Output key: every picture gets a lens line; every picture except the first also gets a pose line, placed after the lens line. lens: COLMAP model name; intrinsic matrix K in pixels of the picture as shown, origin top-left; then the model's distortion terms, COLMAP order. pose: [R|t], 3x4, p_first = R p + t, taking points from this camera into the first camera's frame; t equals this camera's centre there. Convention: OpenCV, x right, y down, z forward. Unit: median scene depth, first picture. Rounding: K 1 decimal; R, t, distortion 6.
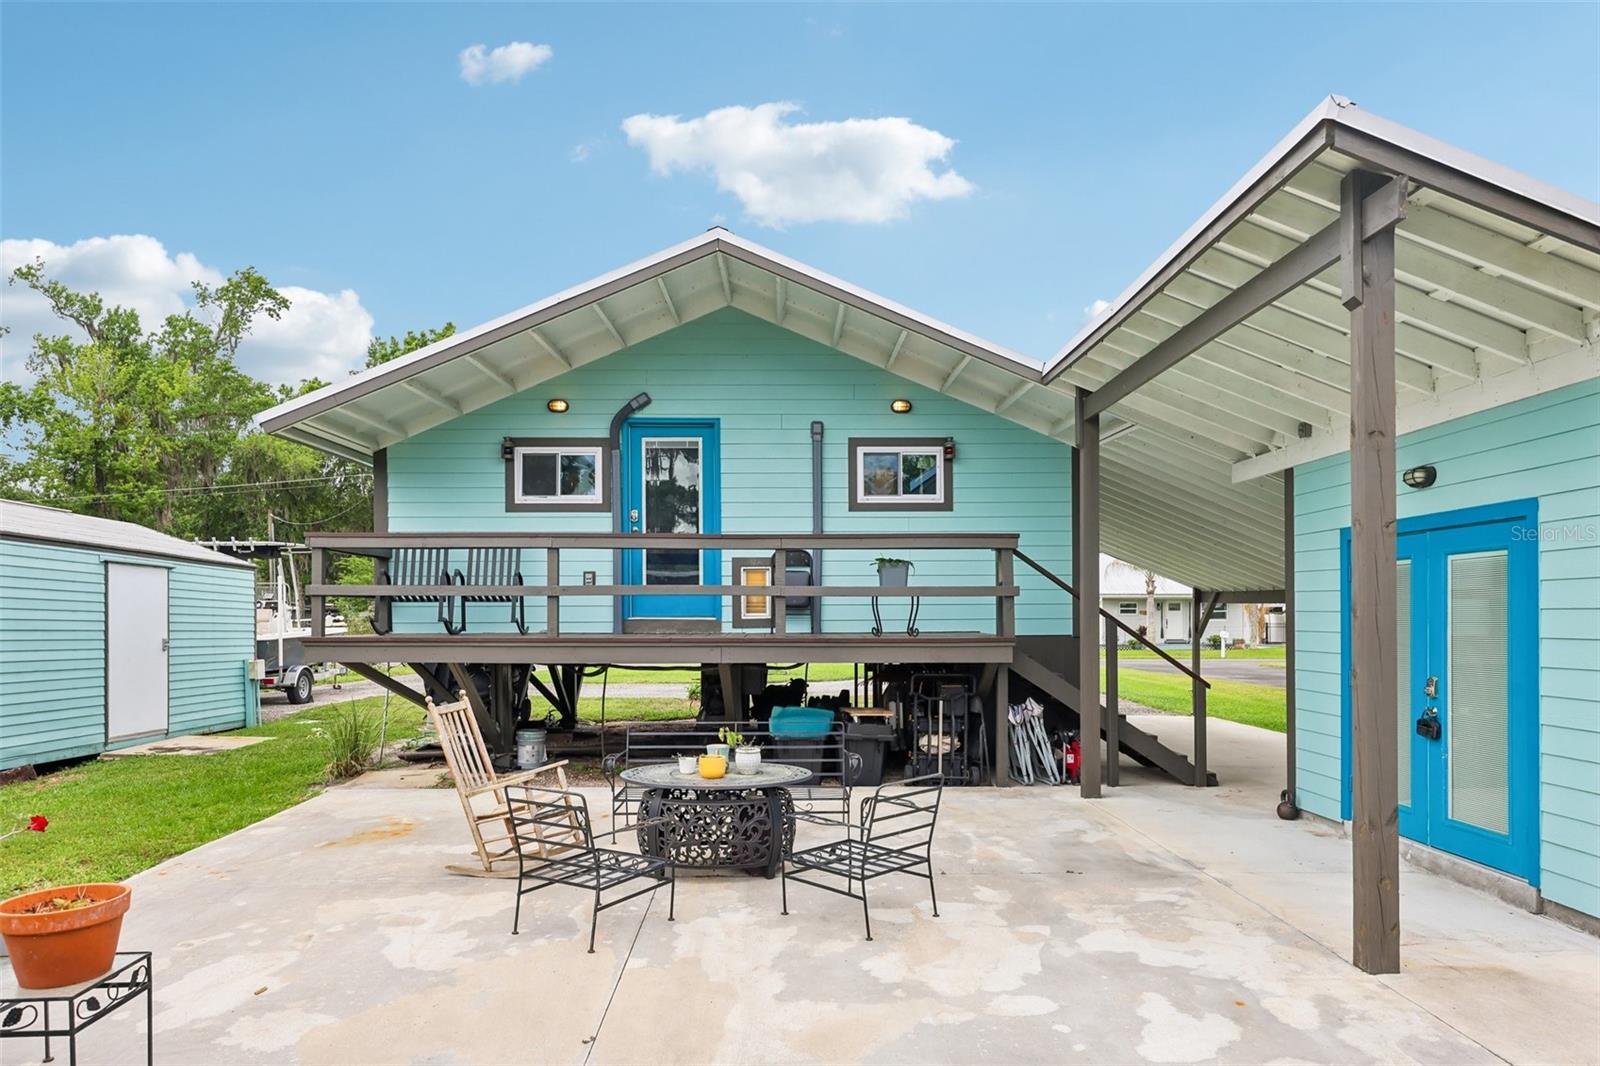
lens RADIAL K [[1032.6, 0, 772.6], [0, 1032.6, 627.7], [0, 0, 1]] dist [0.017446, -0.005222]
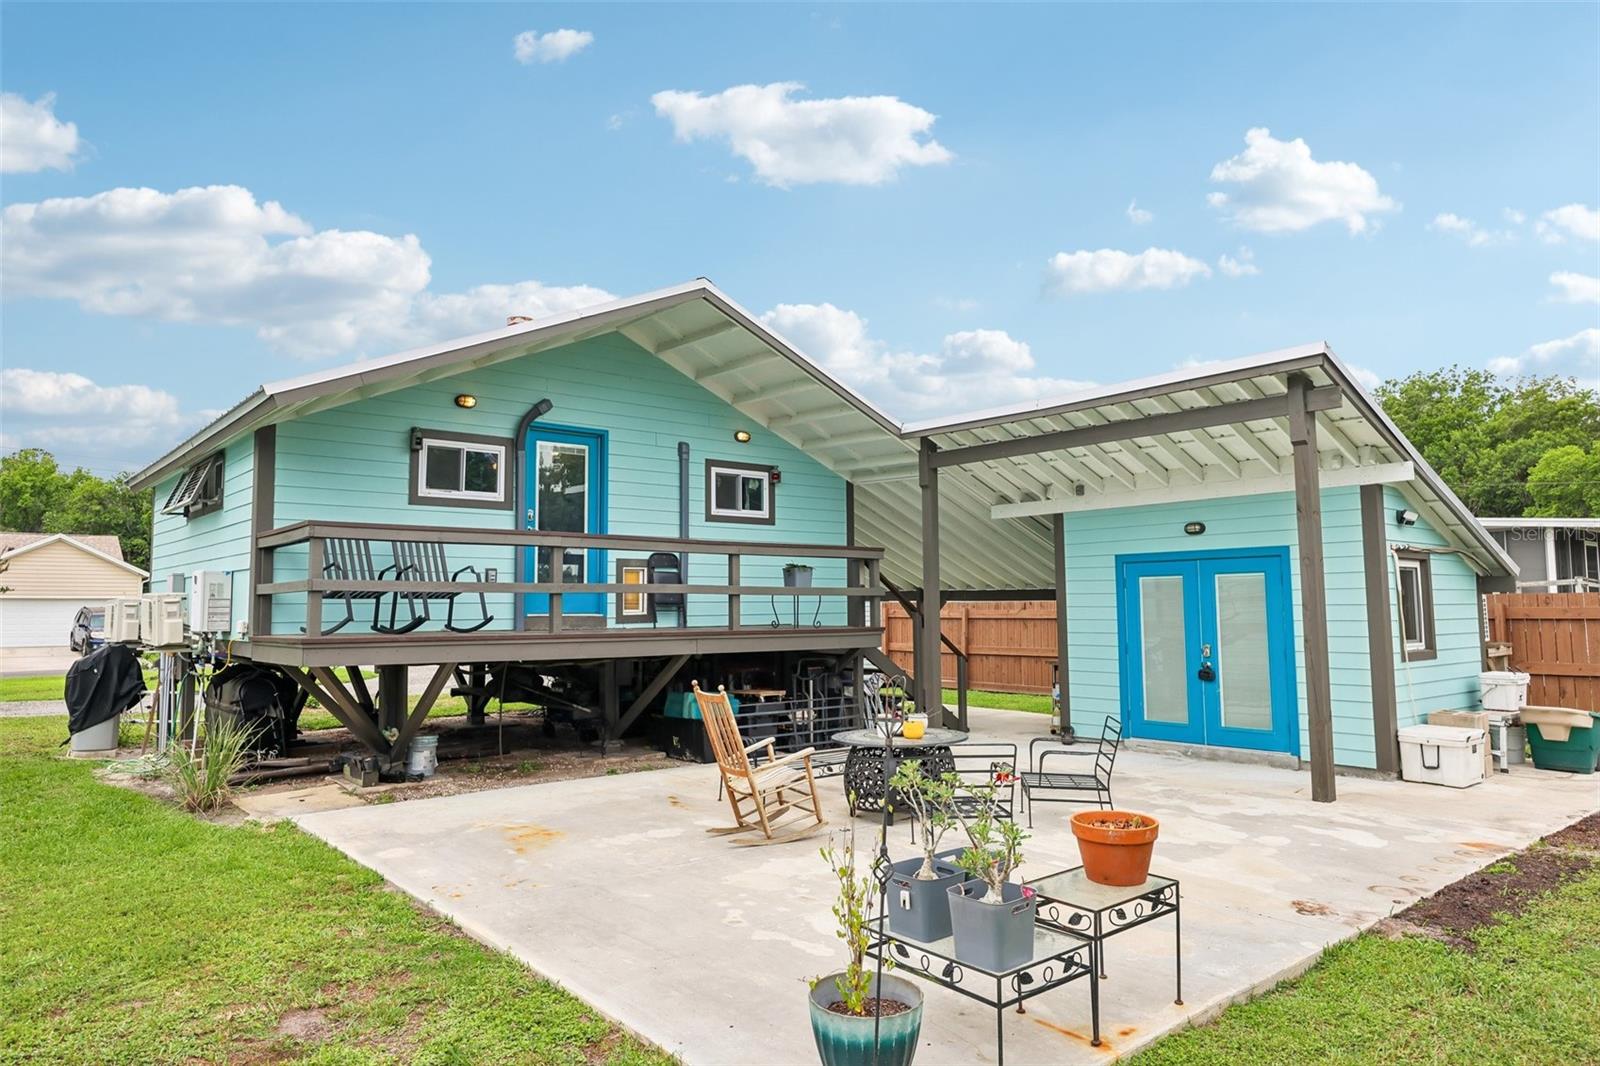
lens RADIAL K [[1032.6, 0, 774.4], [0, 1032.6, 515.8], [0, 0, 1]] dist [0.017446, -0.005222]
pose [[0.785823, 0.051761, 0.616282, -0.580444], [0.013019, 0.994886, -0.100160, -0.001462], [-0.618315, 0.086732, 0.781130, 0.047508]]
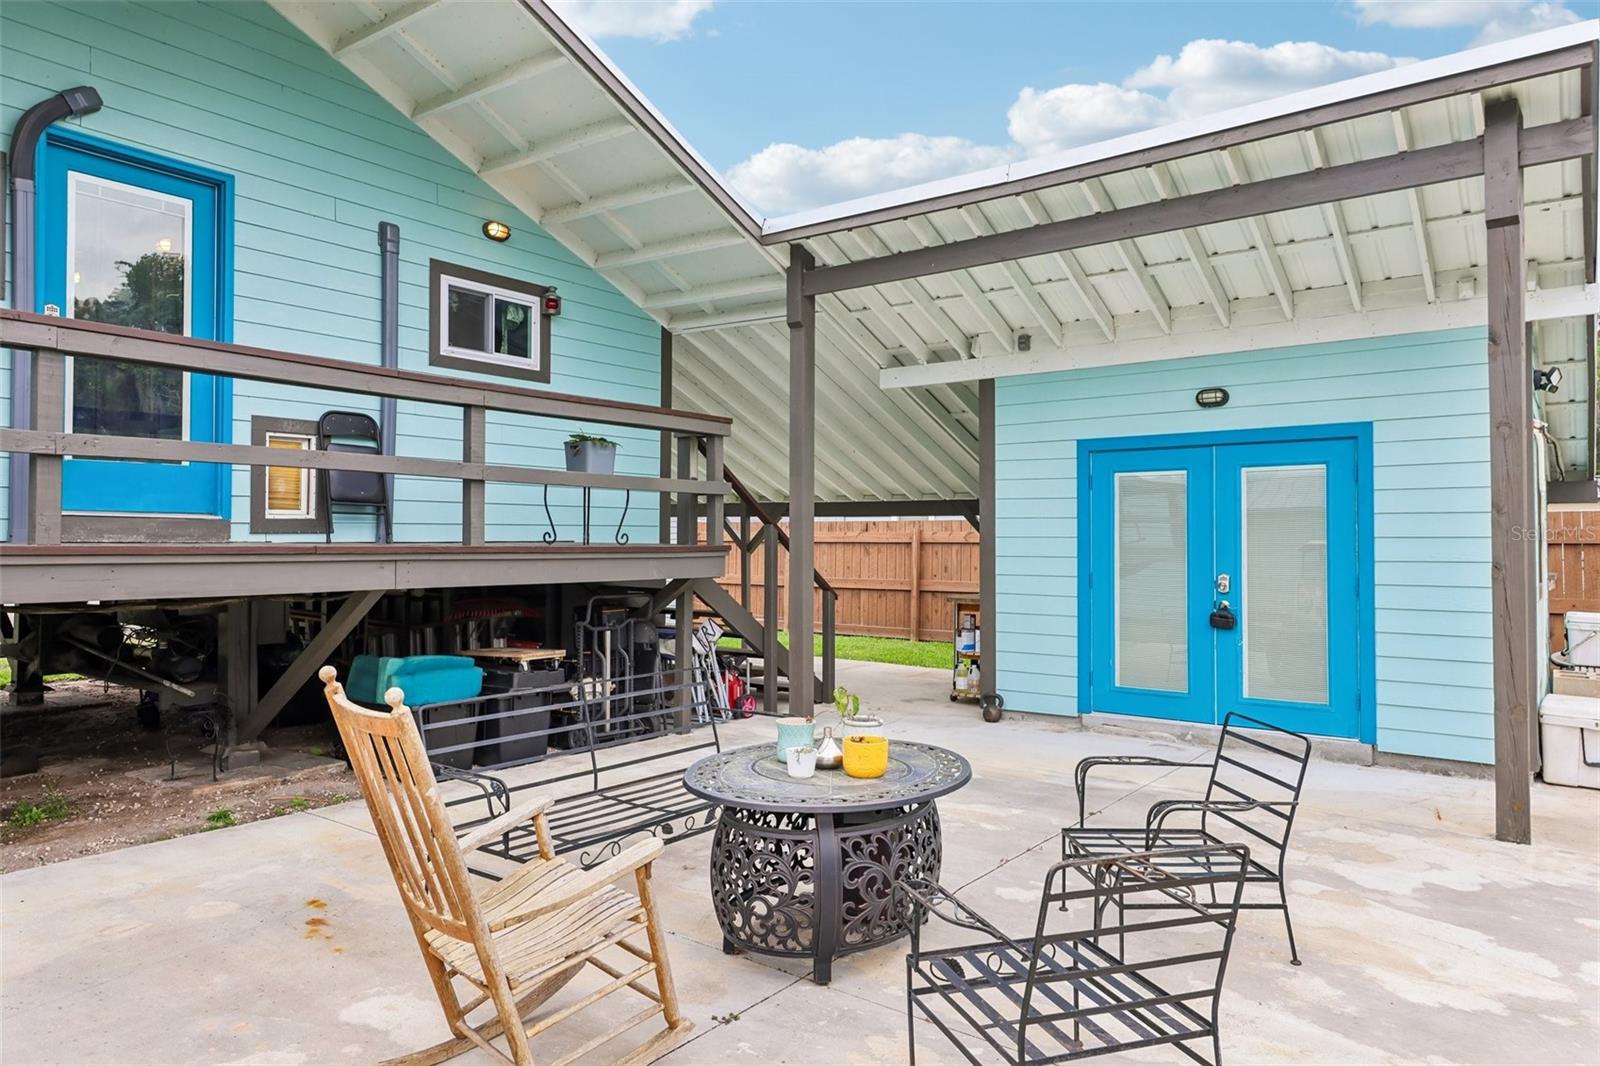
lens RADIAL K [[1032.6, 0, 794.0], [0, 1032.6, 525.2], [0, 0, 1]] dist [0.017446, -0.005222]
pose [[0.616147, 0.015691, 0.787475, -0.315843], [0.004207, 0.999722, -0.023212, 0.010556], [-0.787620, 0.017615, 0.615910, 0.390892]]
